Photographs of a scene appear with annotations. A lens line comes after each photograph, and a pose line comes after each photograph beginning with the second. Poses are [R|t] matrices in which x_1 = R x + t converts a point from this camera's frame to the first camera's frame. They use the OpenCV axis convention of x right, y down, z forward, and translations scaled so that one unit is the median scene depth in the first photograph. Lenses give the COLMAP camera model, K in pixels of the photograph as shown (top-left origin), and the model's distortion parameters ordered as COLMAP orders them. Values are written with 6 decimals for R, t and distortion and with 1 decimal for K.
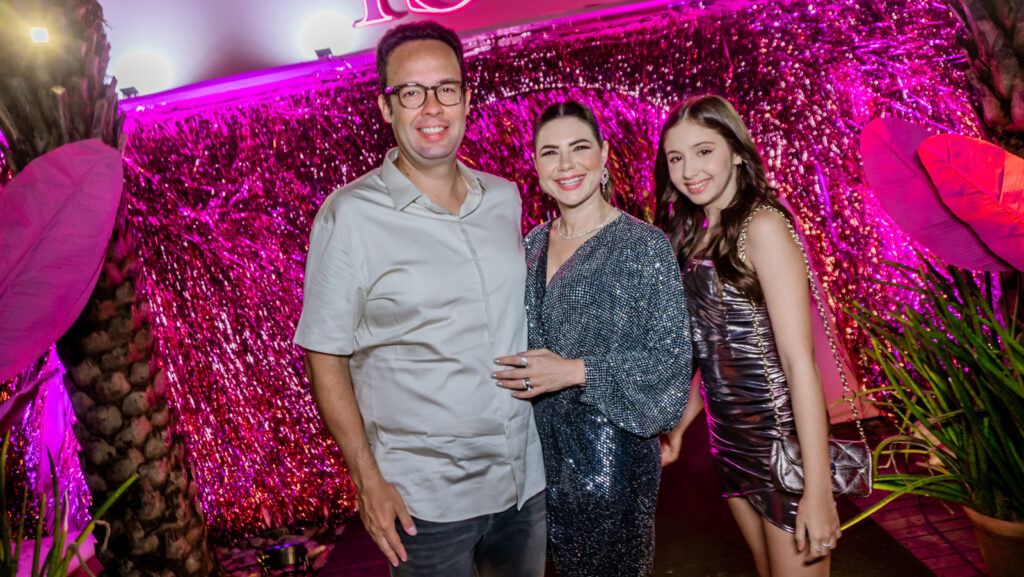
lens RADIAL K [[776.2, 0, 512.0], [0, 776.2, 288.5], [0, 0, 1]] dist [0.000863, 0.002171]
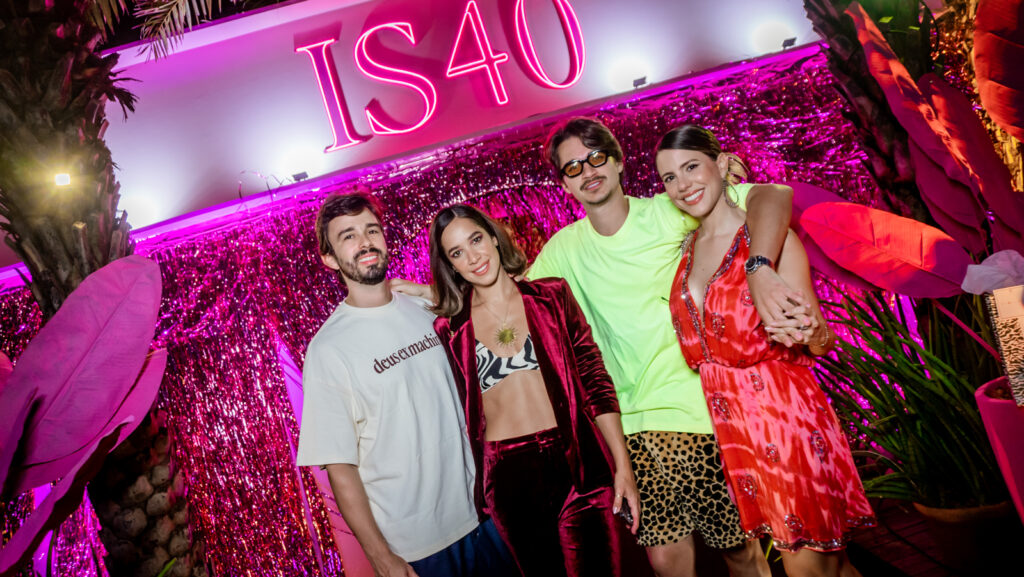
lens RADIAL K [[776.2, 0, 512.0], [0, 776.2, 288.5], [0, 0, 1]] dist [0.000863, 0.002171]
pose [[0.992932, -0.101658, 0.061255, -0.035200], [0.109318, 0.984316, -0.138465, 0.056559], [-0.046218, 0.144182, 0.988471, -0.124649]]
